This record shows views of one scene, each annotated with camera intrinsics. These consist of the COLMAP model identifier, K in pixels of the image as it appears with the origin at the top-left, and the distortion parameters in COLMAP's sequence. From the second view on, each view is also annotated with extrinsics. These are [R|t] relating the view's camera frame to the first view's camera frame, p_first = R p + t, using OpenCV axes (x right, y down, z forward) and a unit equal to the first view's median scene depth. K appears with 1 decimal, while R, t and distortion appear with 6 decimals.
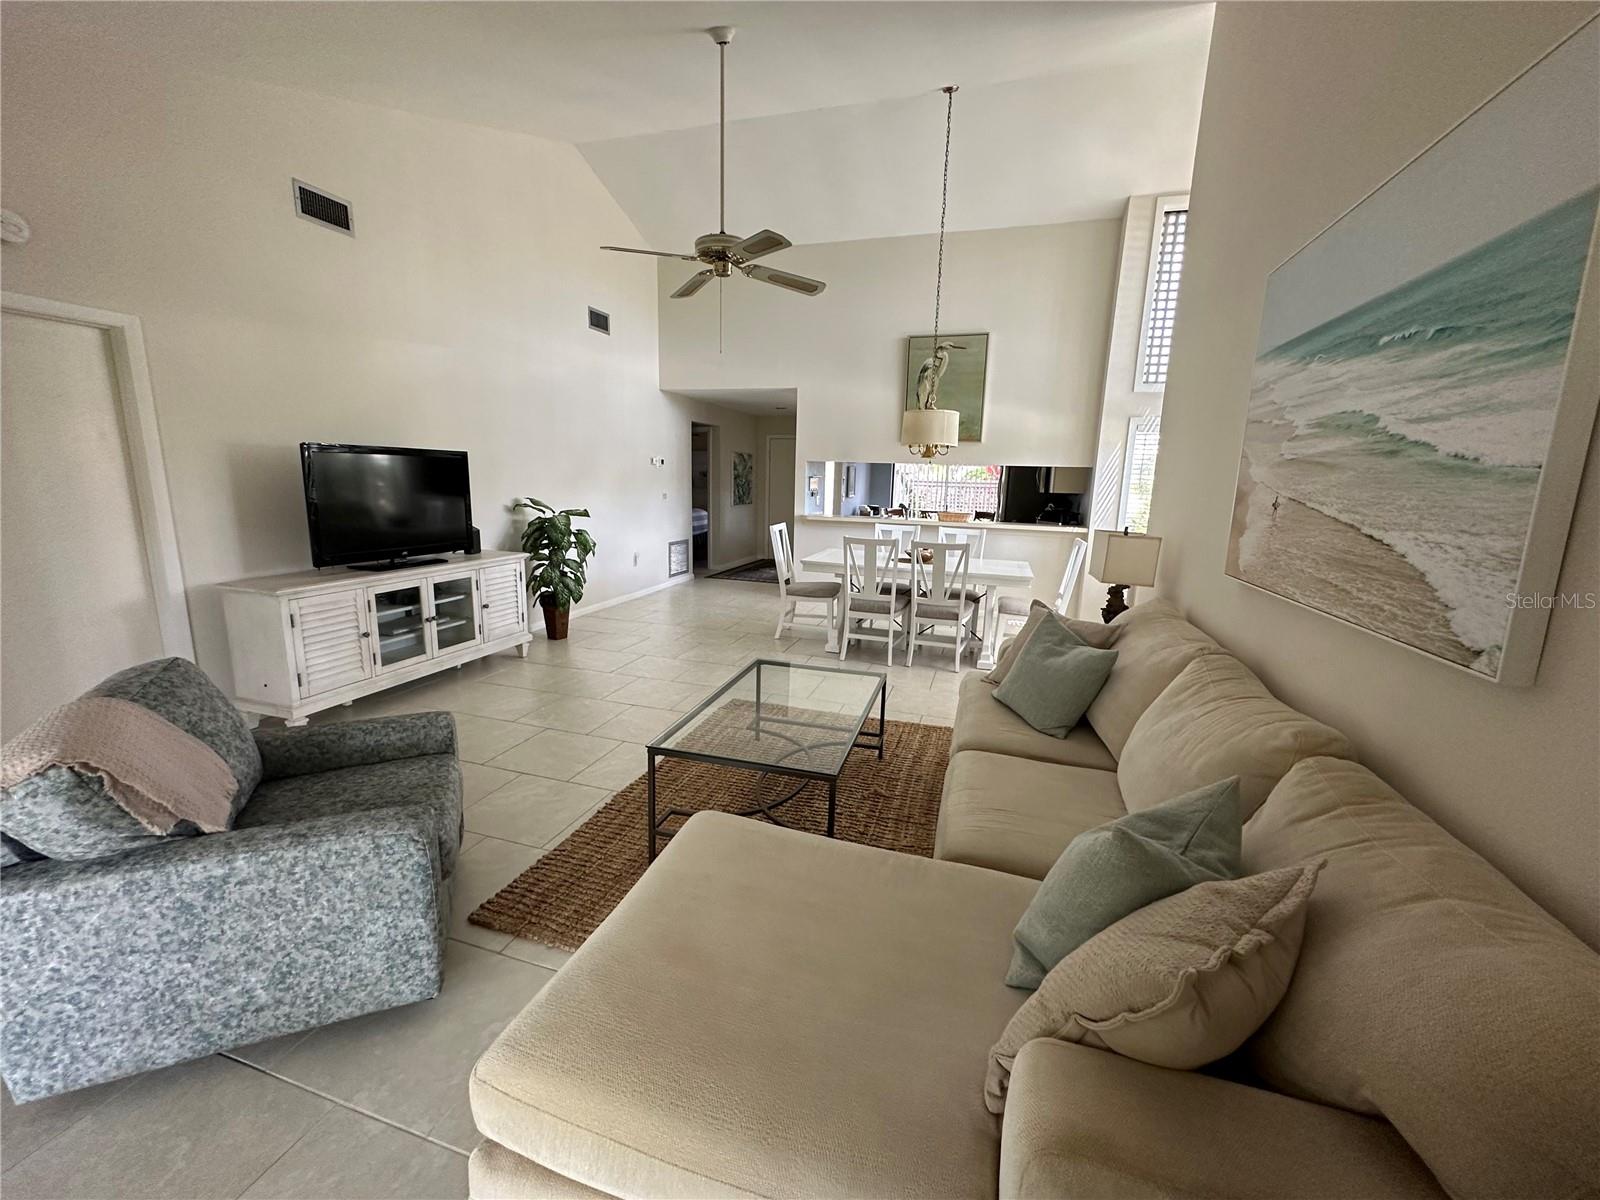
lens RADIAL K [[639.7, 0, 798.1], [0, 639.7, 597.1], [0, 0, 1]] dist [-0.002176, 0.000218]
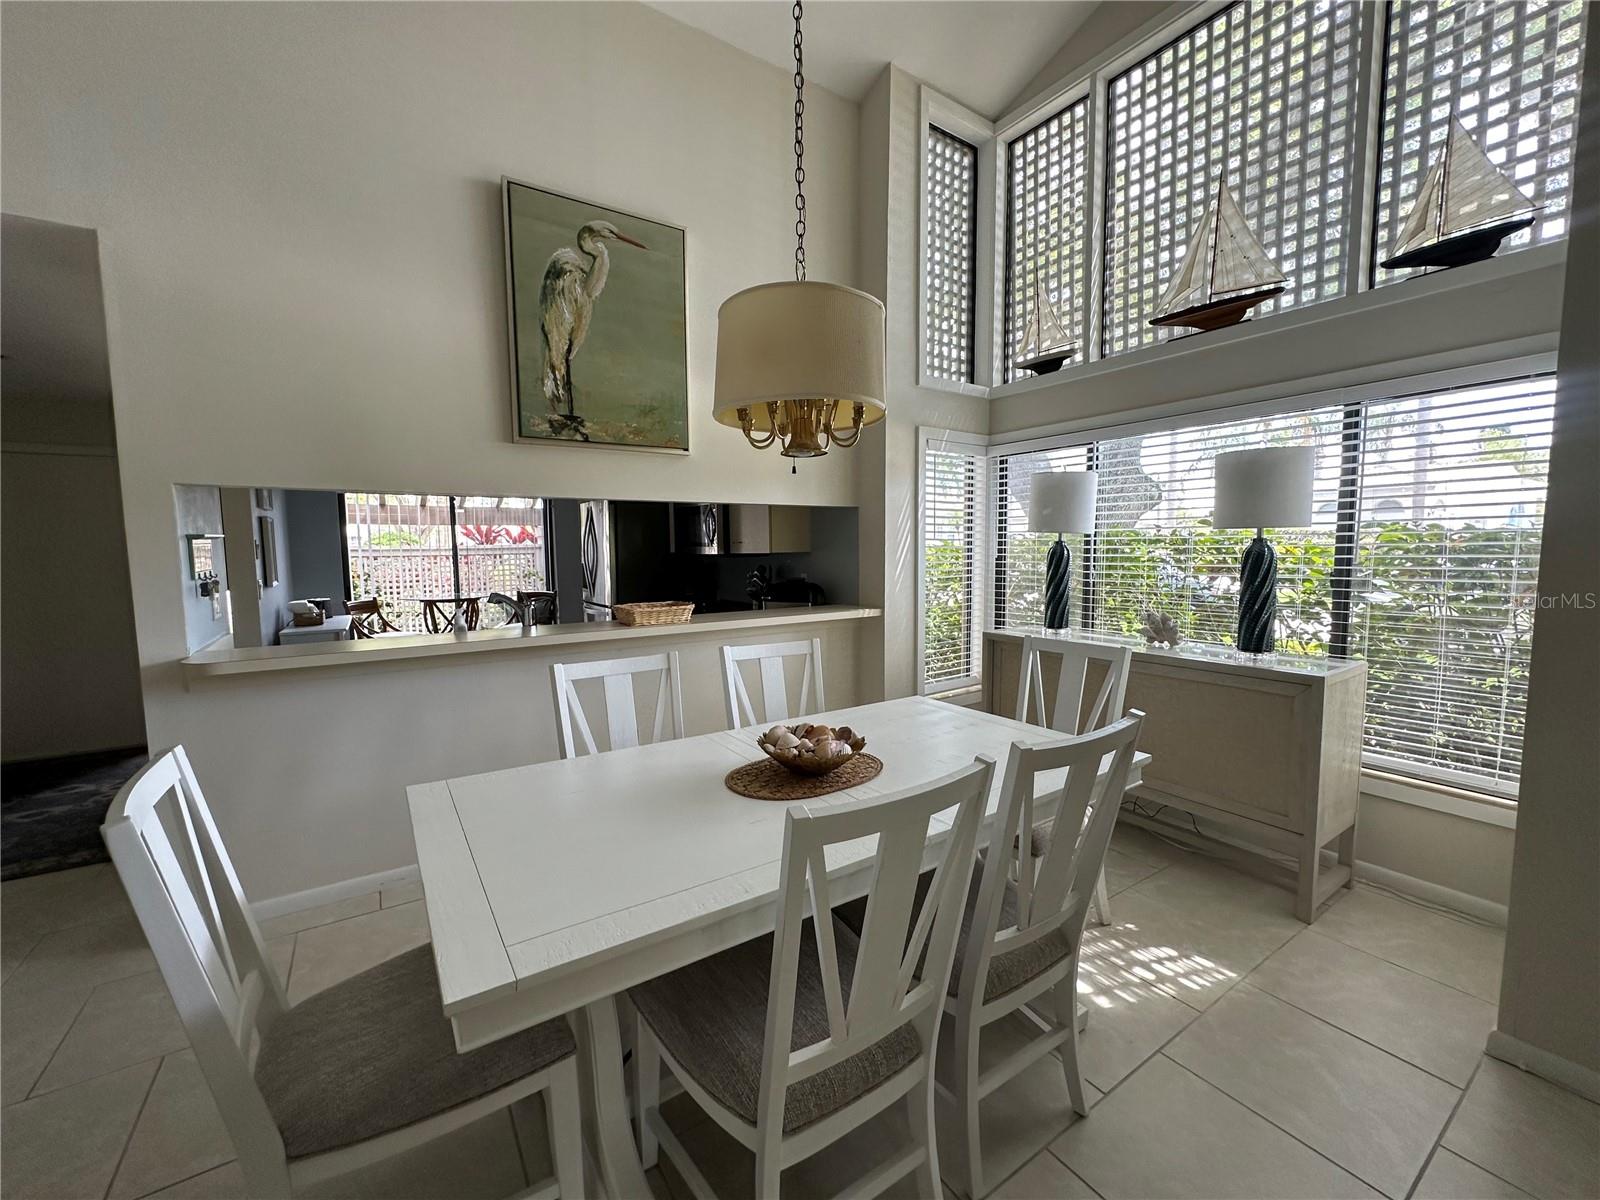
lens RADIAL K [[639.7, 0, 801.4], [0, 639.7, 599.9], [0, 0, 1]] dist [-0.002176, 0.000218]
pose [[0.627337, -0.096517, 0.772744, -0.043127], [0.173047, 0.984758, -0.017487, -0.110063], [-0.759278, 0.144692, 0.634477, 0.639424]]
